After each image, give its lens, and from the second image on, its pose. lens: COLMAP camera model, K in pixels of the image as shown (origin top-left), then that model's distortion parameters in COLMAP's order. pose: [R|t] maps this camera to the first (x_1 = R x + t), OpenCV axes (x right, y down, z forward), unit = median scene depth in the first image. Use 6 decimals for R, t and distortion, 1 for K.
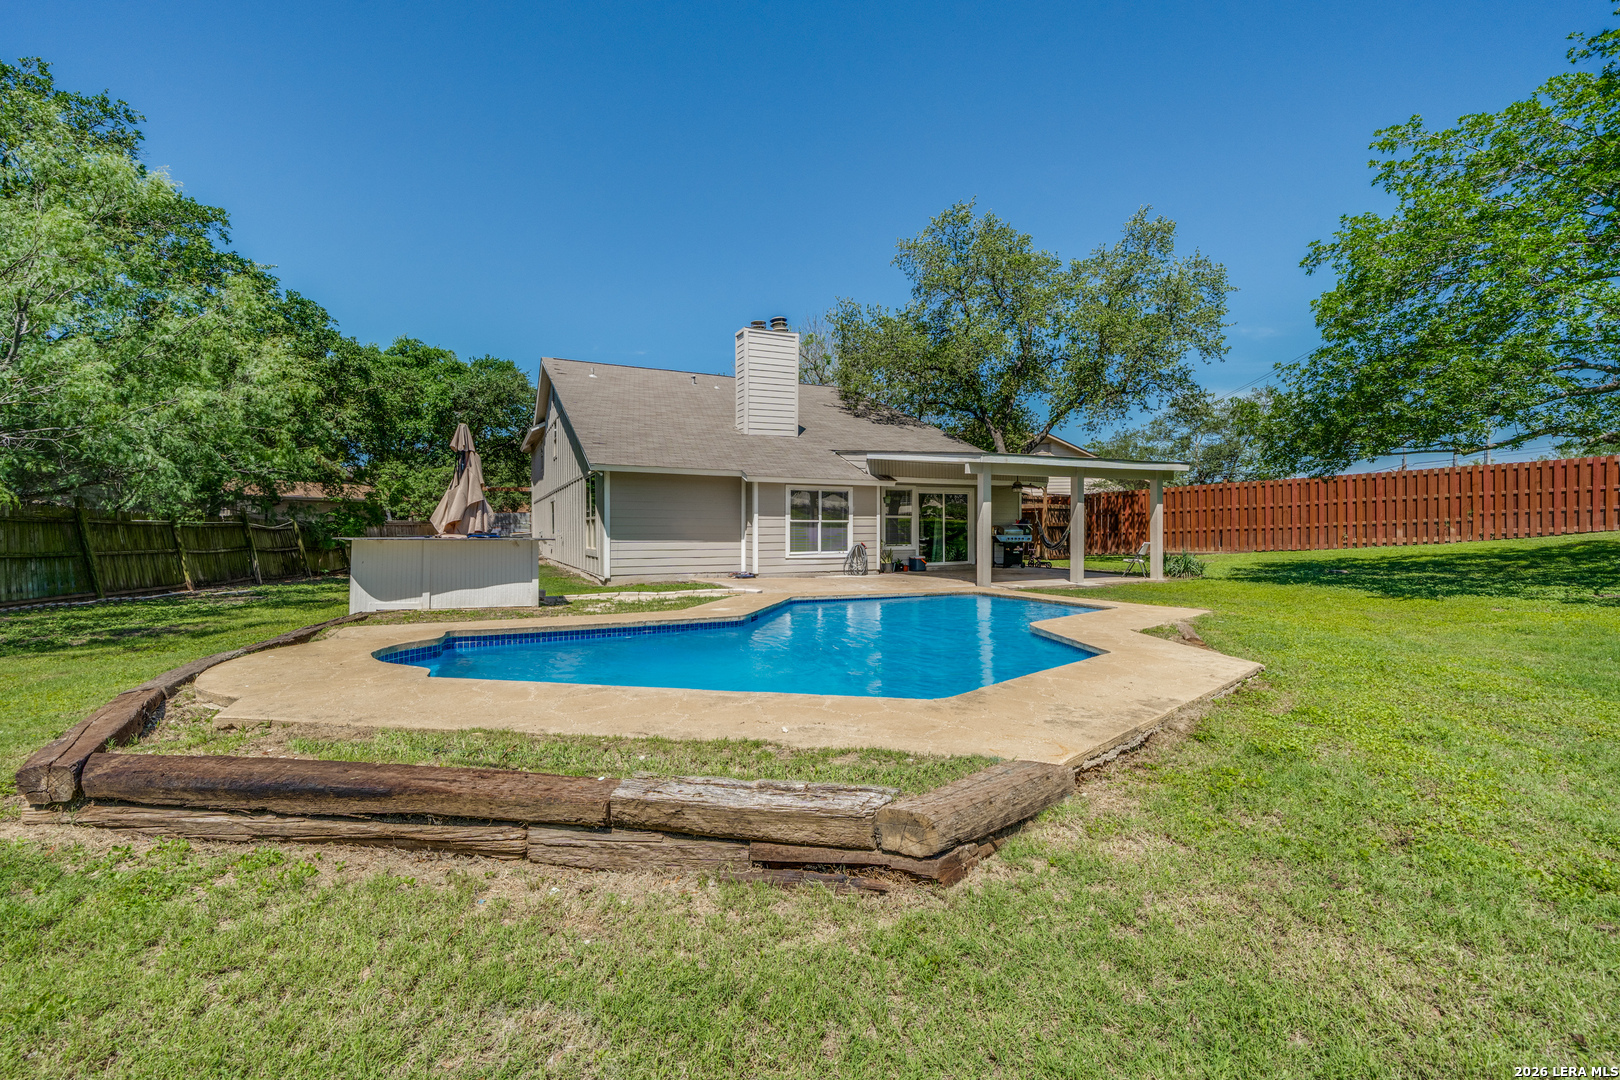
lens RADIAL K [[668.4, 0, 810.0], [0, 668.4, 540.0], [0, 0, 1]] dist [-0.000811, -0.000369]
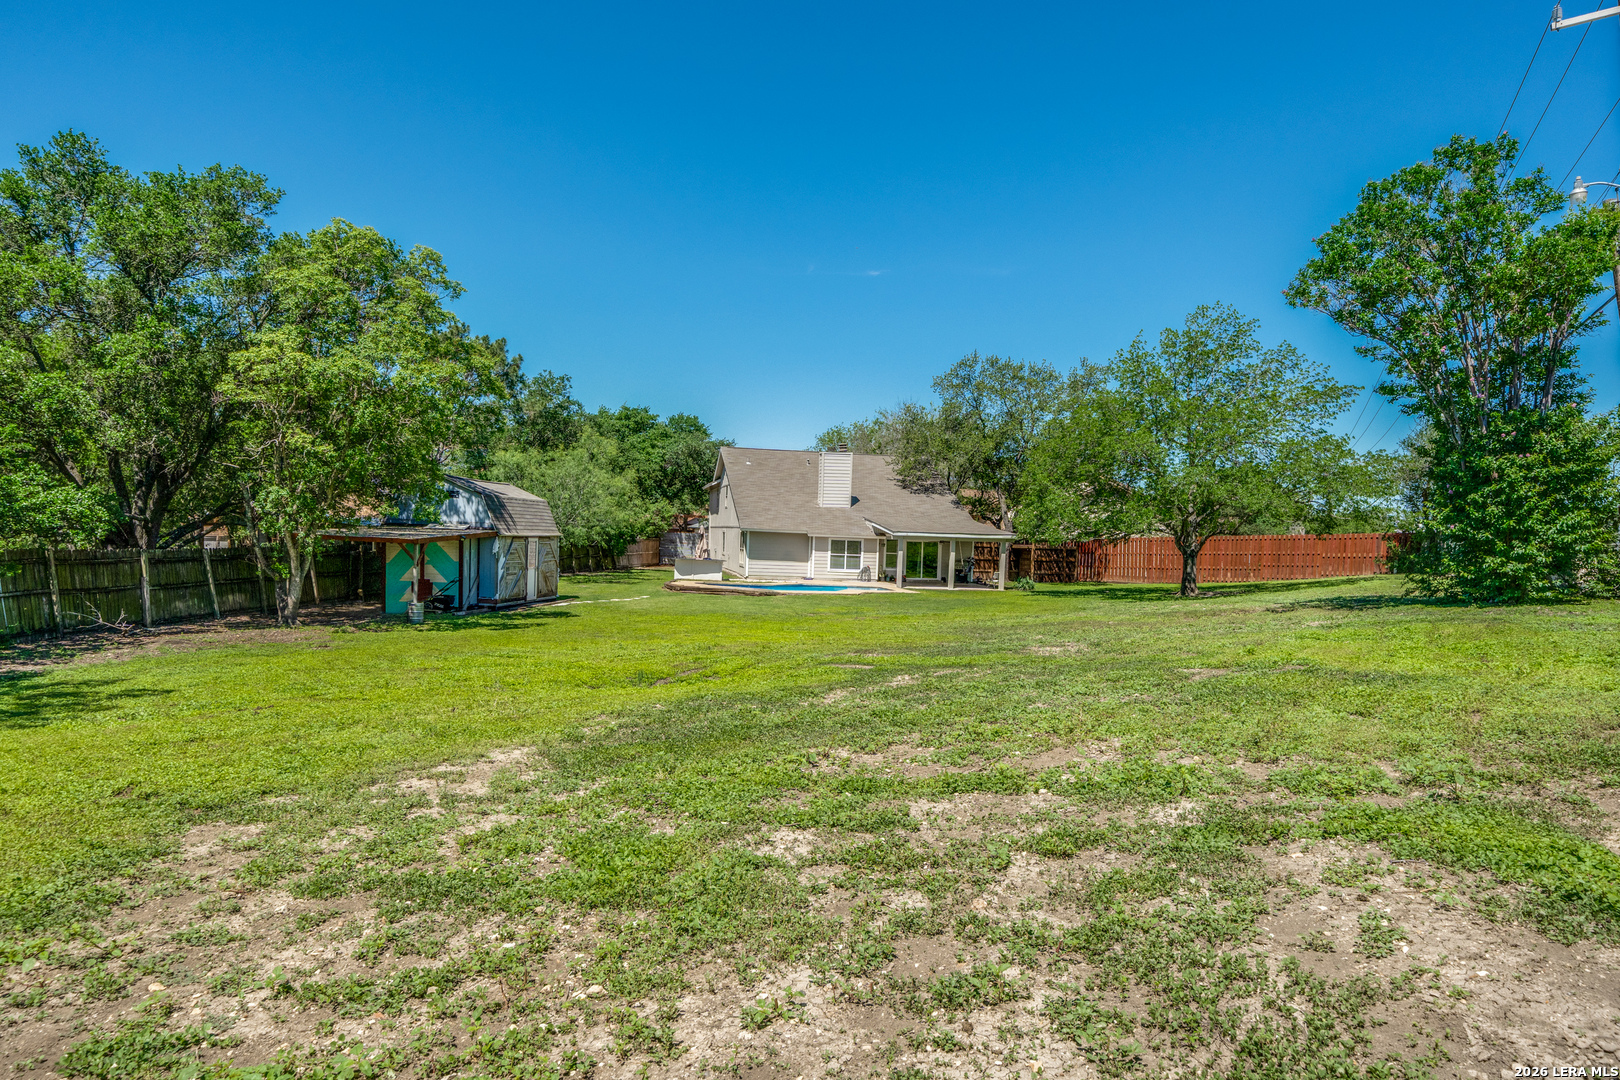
lens RADIAL K [[668.4, 0, 810.0], [0, 668.4, 540.0], [0, 0, 1]] dist [-0.000811, -0.000369]
pose [[0.972377, 0.033659, -0.230976, 0.370613], [-0.039938, 0.998947, -0.022560, -0.021635], [0.229974, 0.031161, 0.972698, -1.021897]]
